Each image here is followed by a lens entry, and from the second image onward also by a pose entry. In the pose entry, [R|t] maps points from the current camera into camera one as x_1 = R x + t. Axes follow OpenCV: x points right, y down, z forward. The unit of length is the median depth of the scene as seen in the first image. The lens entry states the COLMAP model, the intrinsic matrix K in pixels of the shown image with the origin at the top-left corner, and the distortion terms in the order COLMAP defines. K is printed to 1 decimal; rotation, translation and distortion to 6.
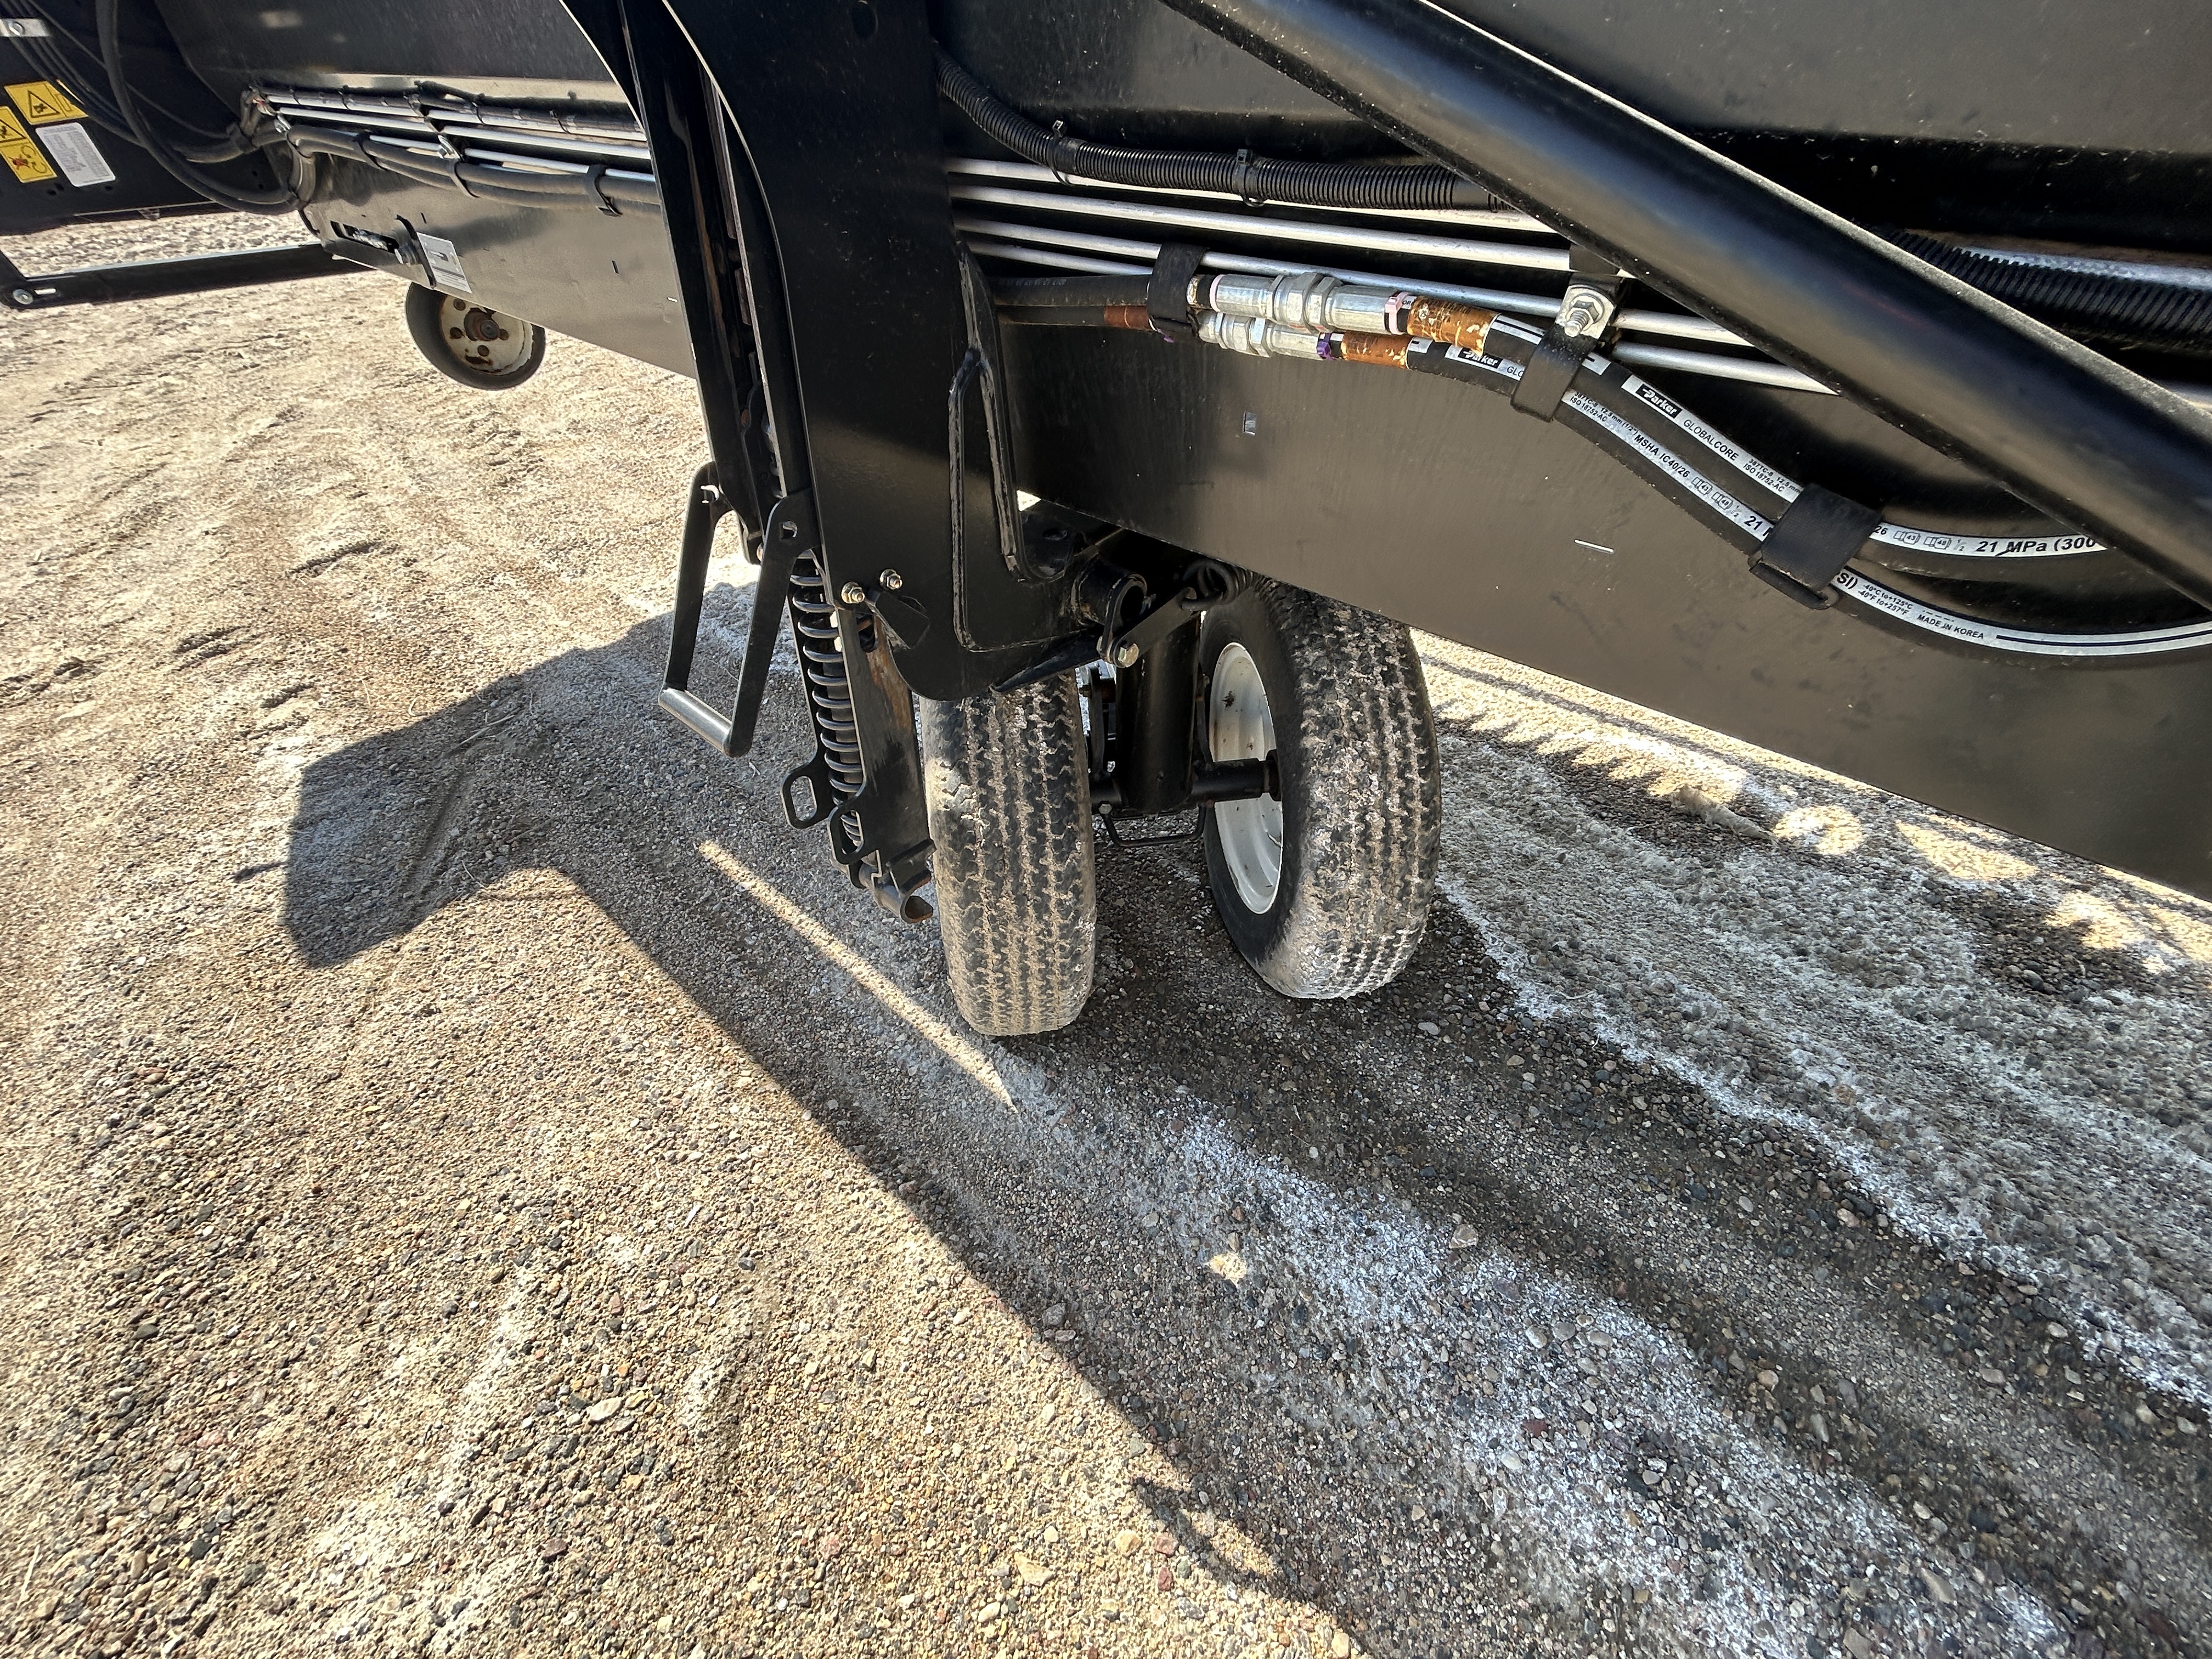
lens RADIAL K [[948.2, 0, 1106.6], [0, 948.2, 824.5], [0, 0, 1]] dist [0.004780, 0.000422]
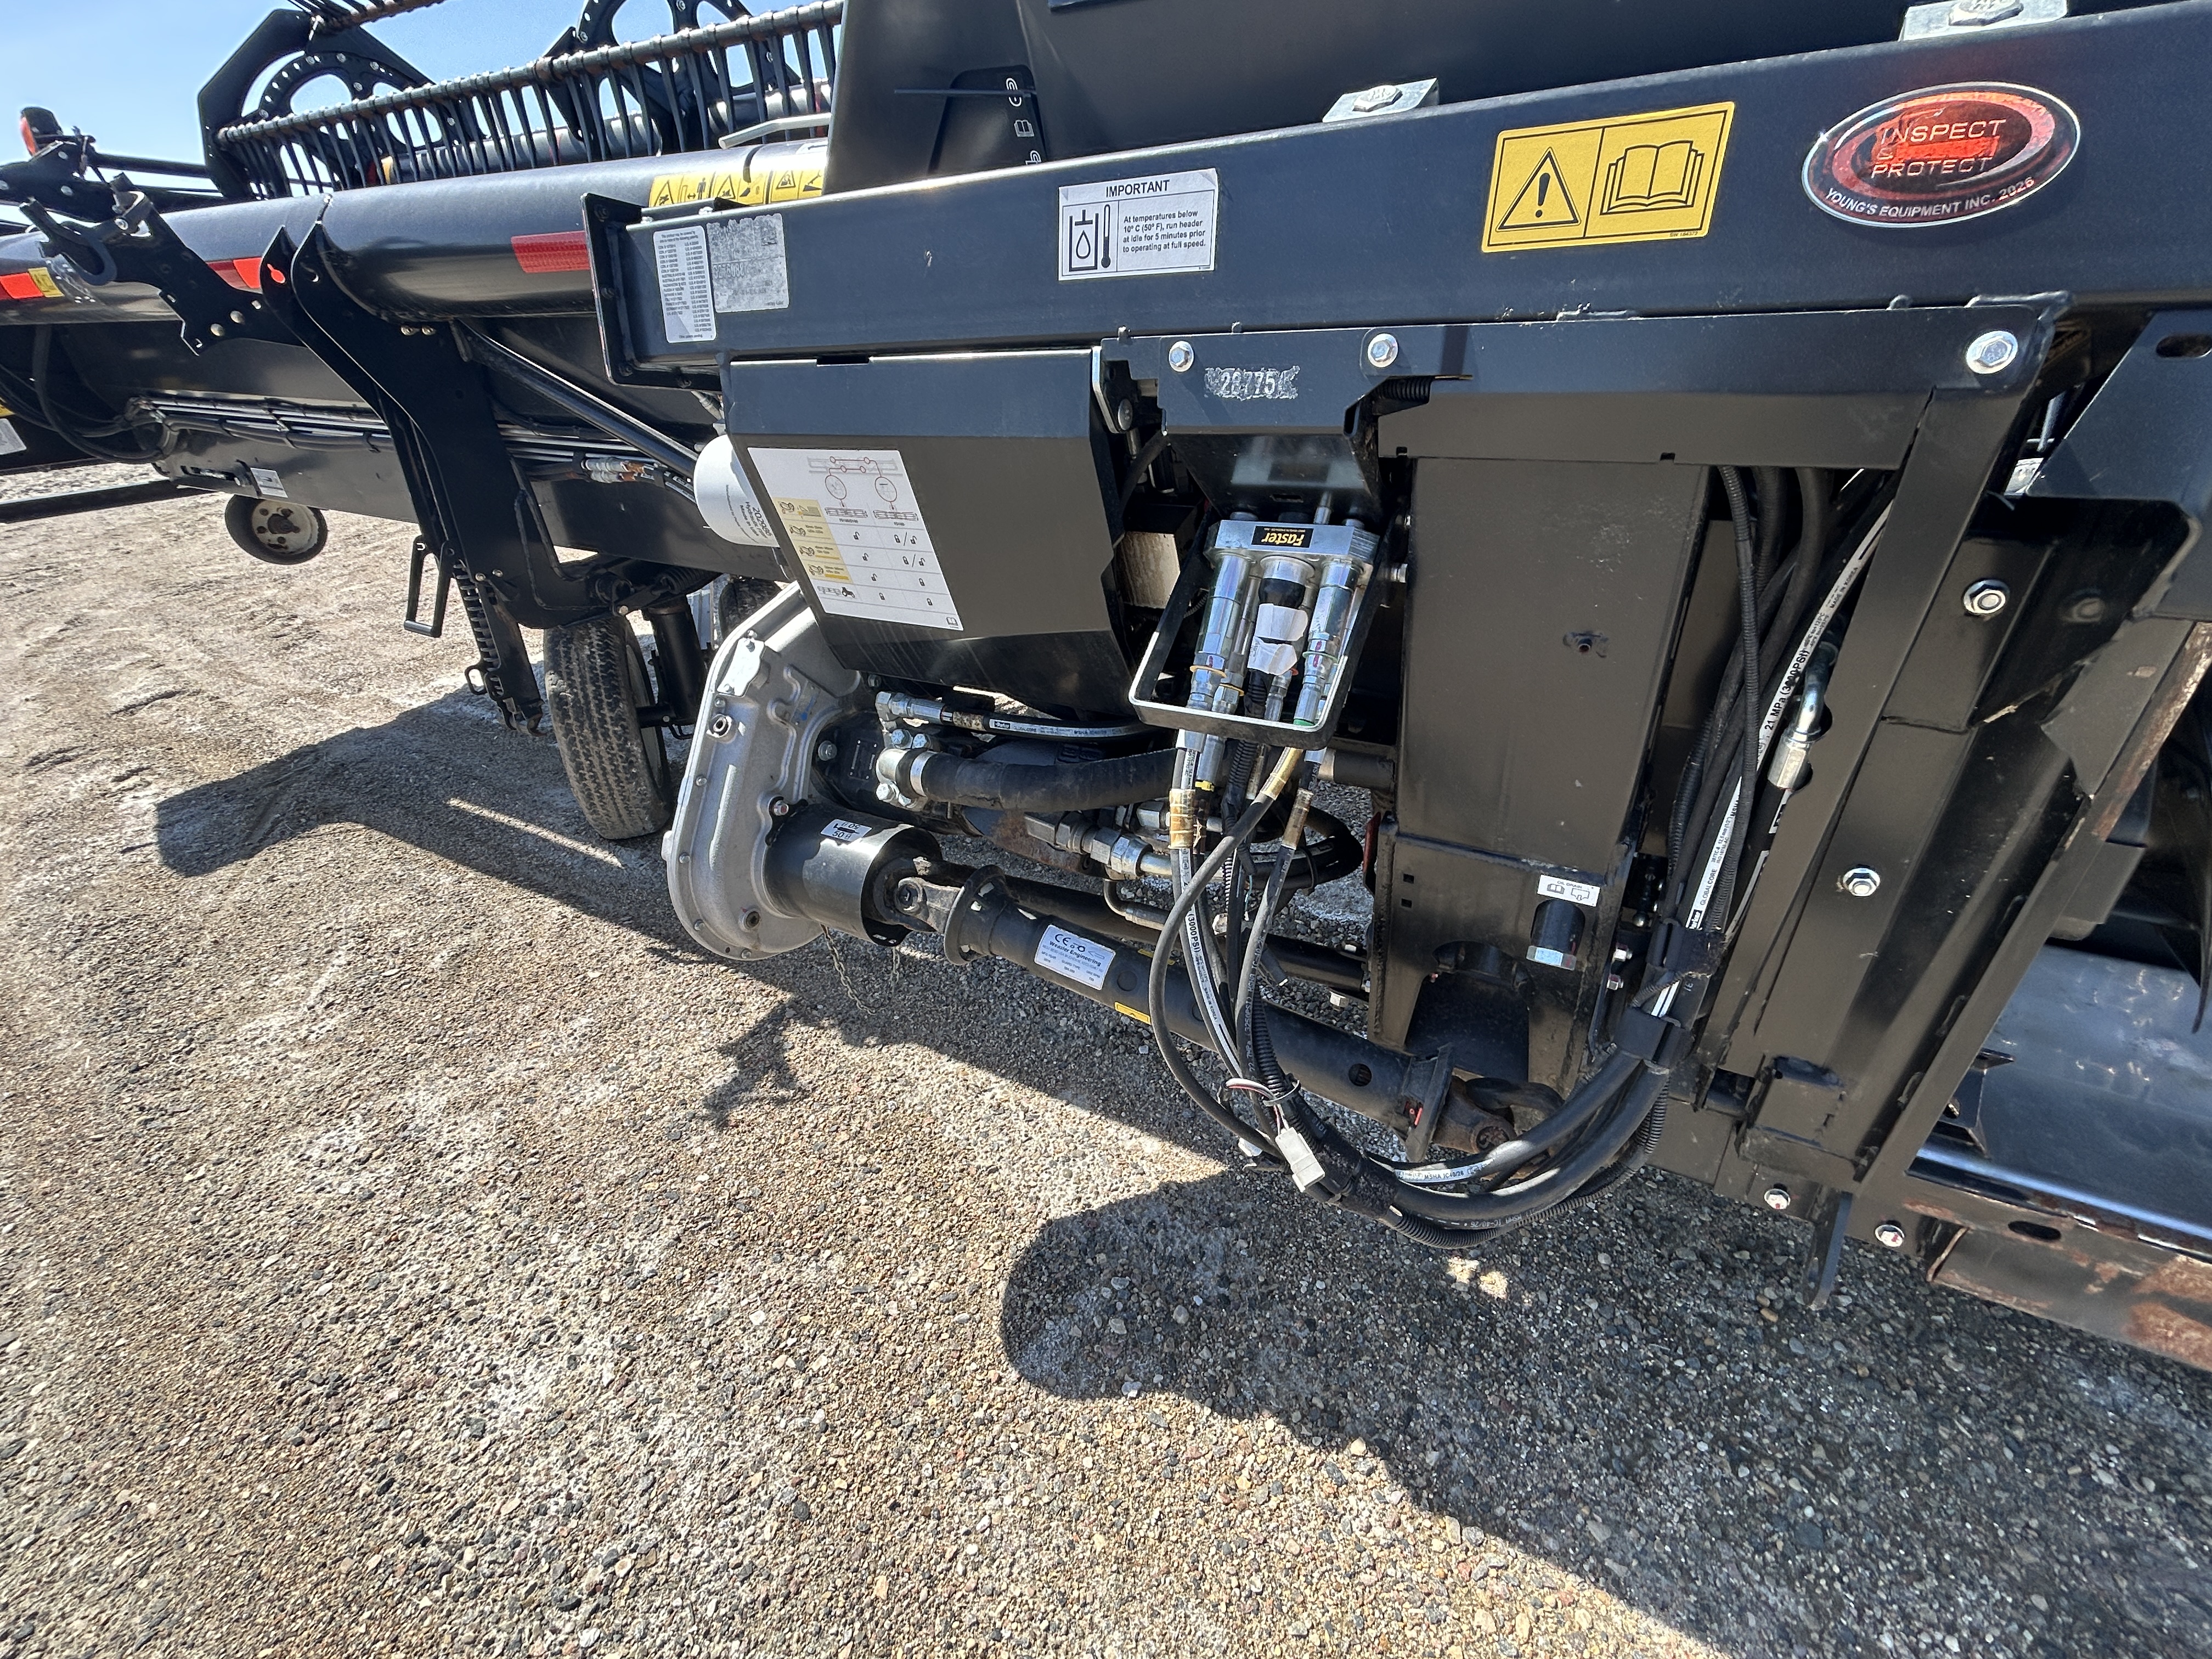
lens RADIAL K [[948.2, 0, 1103.6], [0, 948.2, 838.2], [0, 0, 1]] dist [0.004780, 0.000422]
pose [[0.977585, -0.120992, 0.172304, 0.398974], [0.147054, 0.978065, -0.147528, 0.501305], [-0.150675, 0.169559, 0.973934, -0.776621]]
